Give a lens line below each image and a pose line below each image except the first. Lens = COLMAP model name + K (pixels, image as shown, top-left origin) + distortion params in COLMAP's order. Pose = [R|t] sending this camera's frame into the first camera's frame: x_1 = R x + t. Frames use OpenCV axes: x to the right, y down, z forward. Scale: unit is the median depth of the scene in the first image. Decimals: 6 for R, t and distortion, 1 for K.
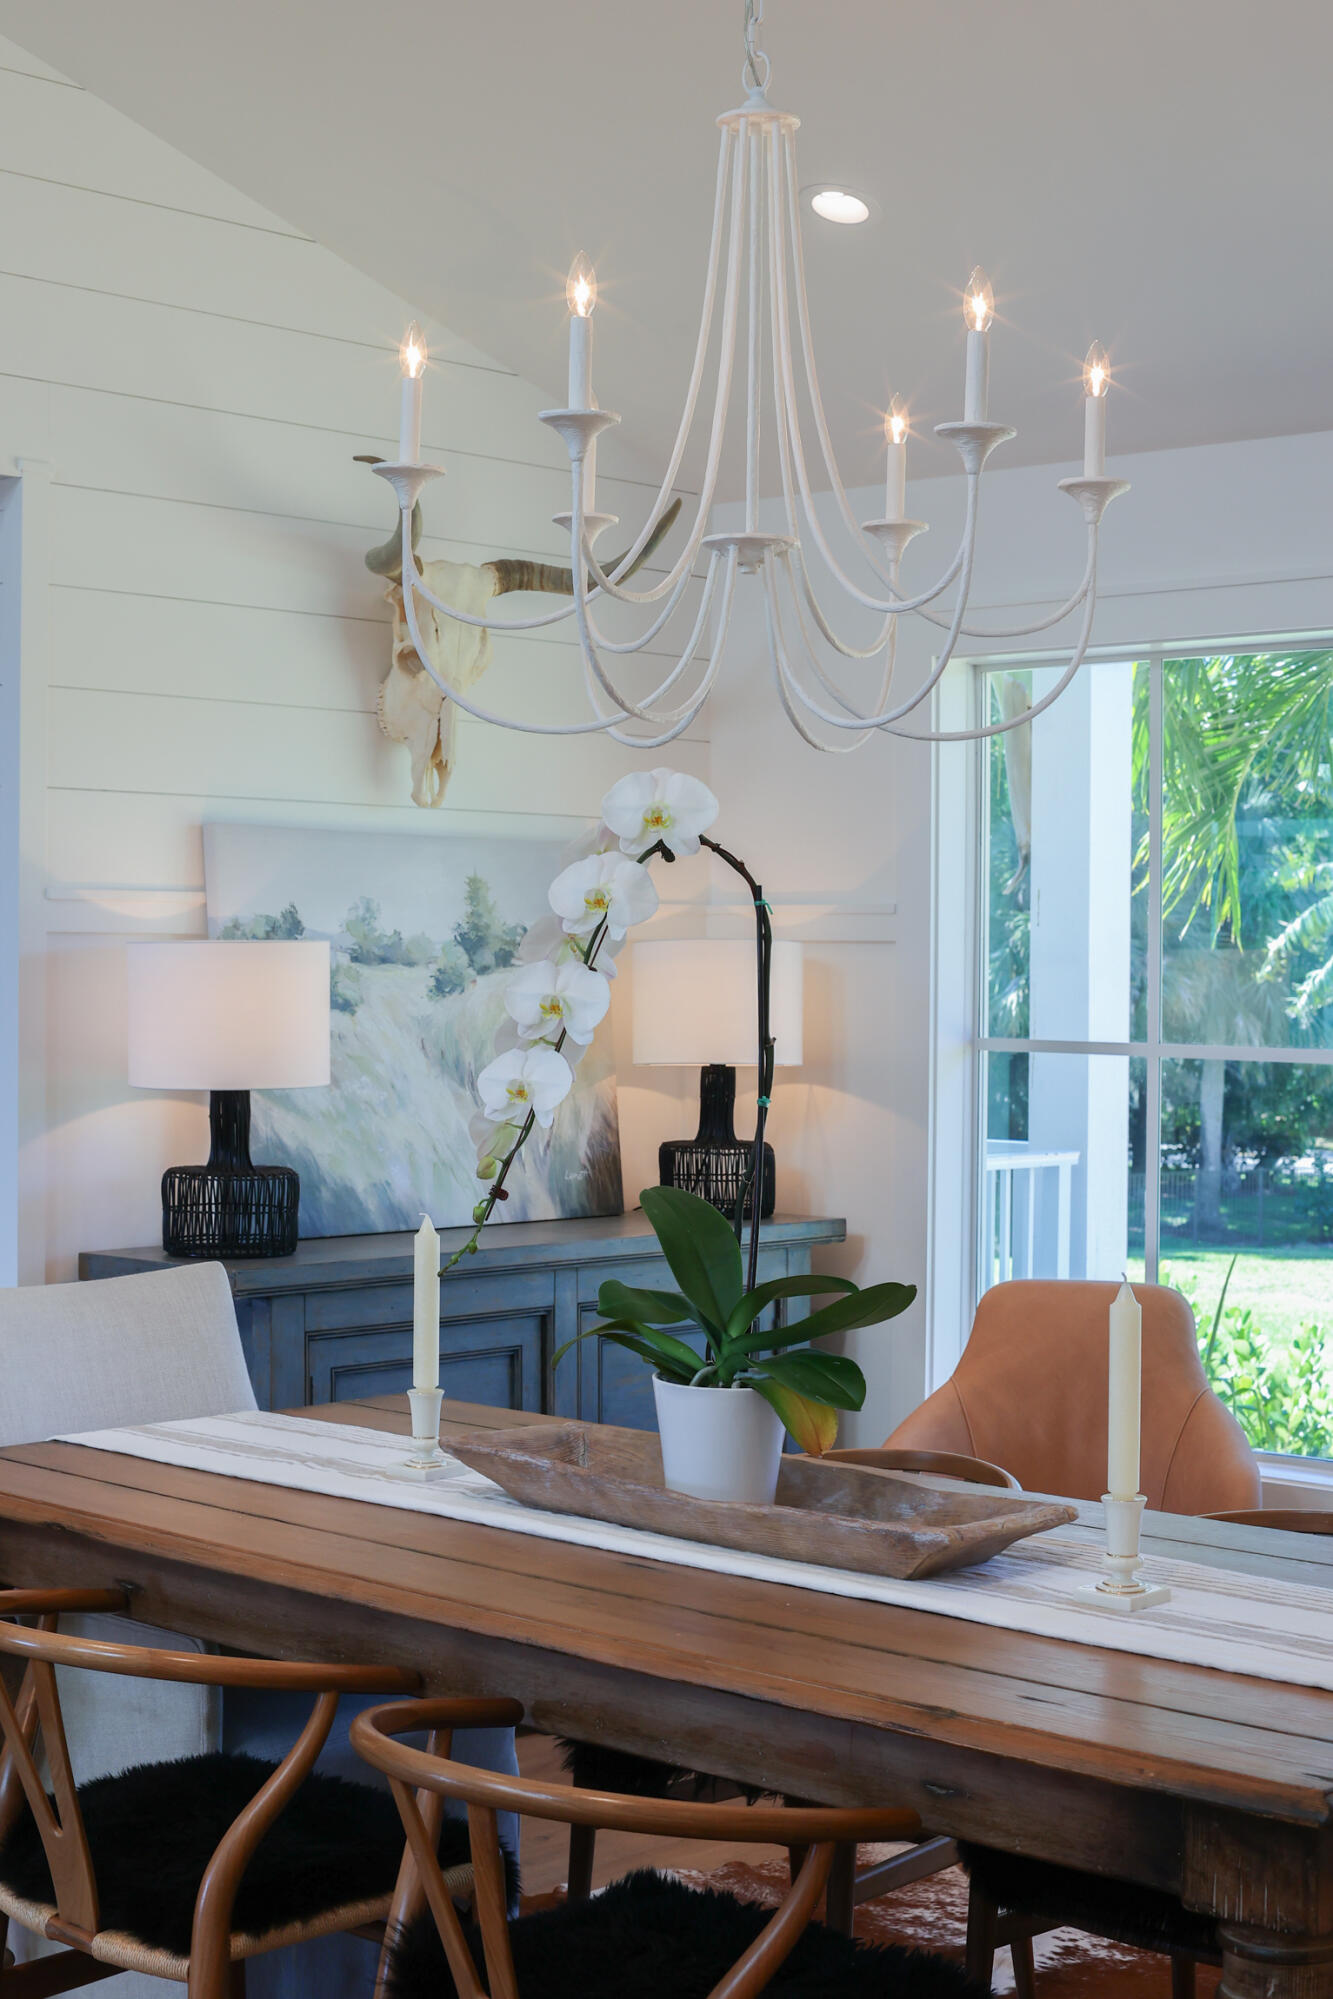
lens RADIAL K [[2773.0, 0, 666.5], [0, 2773.0, 999.5], [0, 0, 1]] dist [-0.119938, -0.011709]
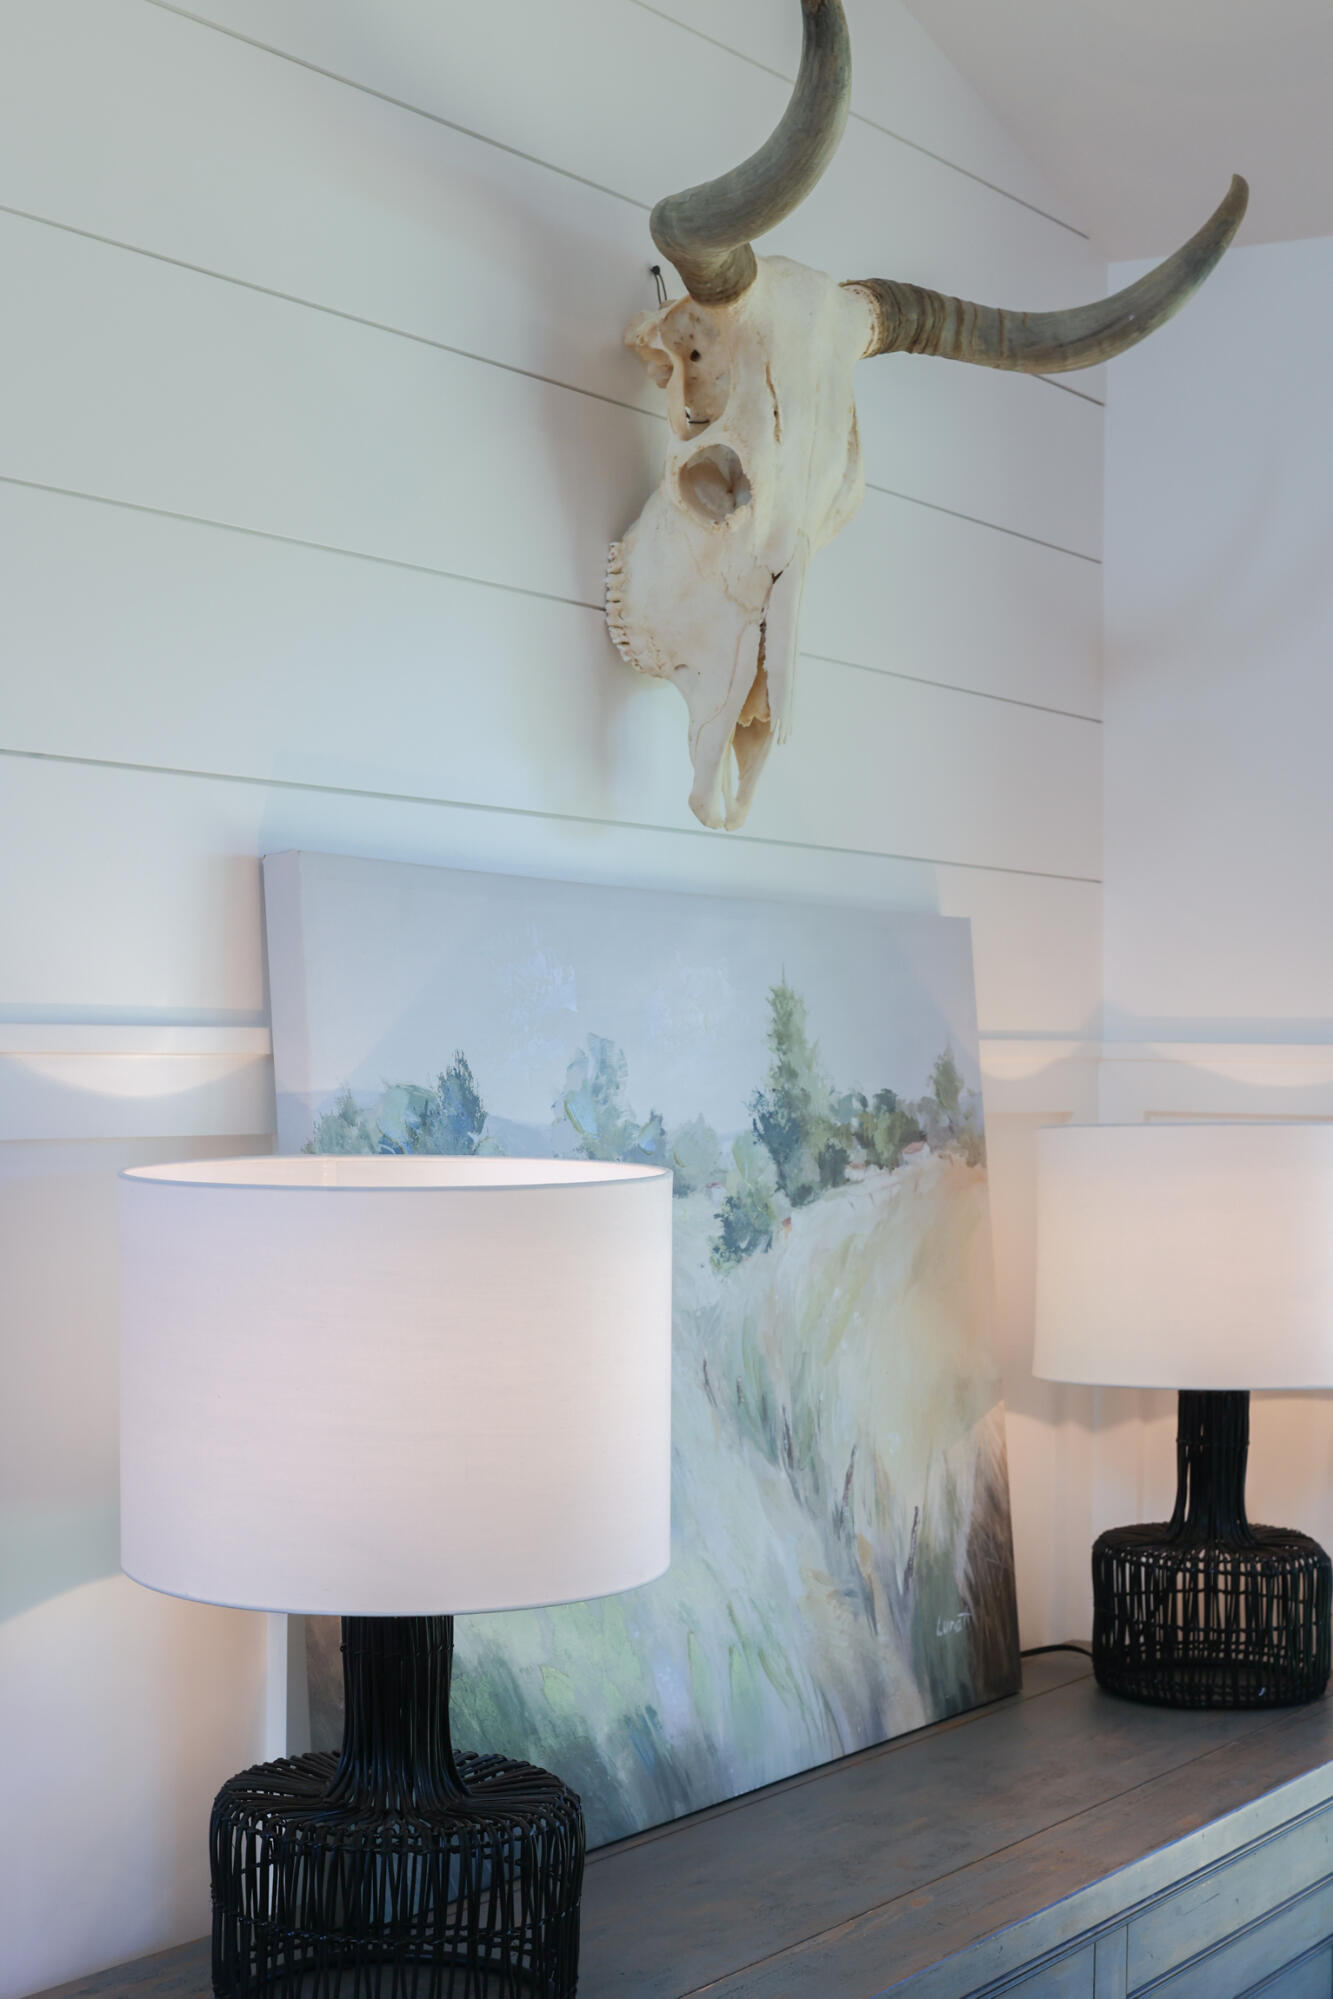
lens RADIAL K [[2773.0, 0, 666.5], [0, 2773.0, 999.5], [0, 0, 1]] dist [-0.119938, -0.011709]
pose [[0.983676, 0.007178, 0.179804, -0.171757], [-0.002109, 0.999595, -0.028363, -0.030101], [-0.179935, 0.027520, 0.983293, 0.571801]]
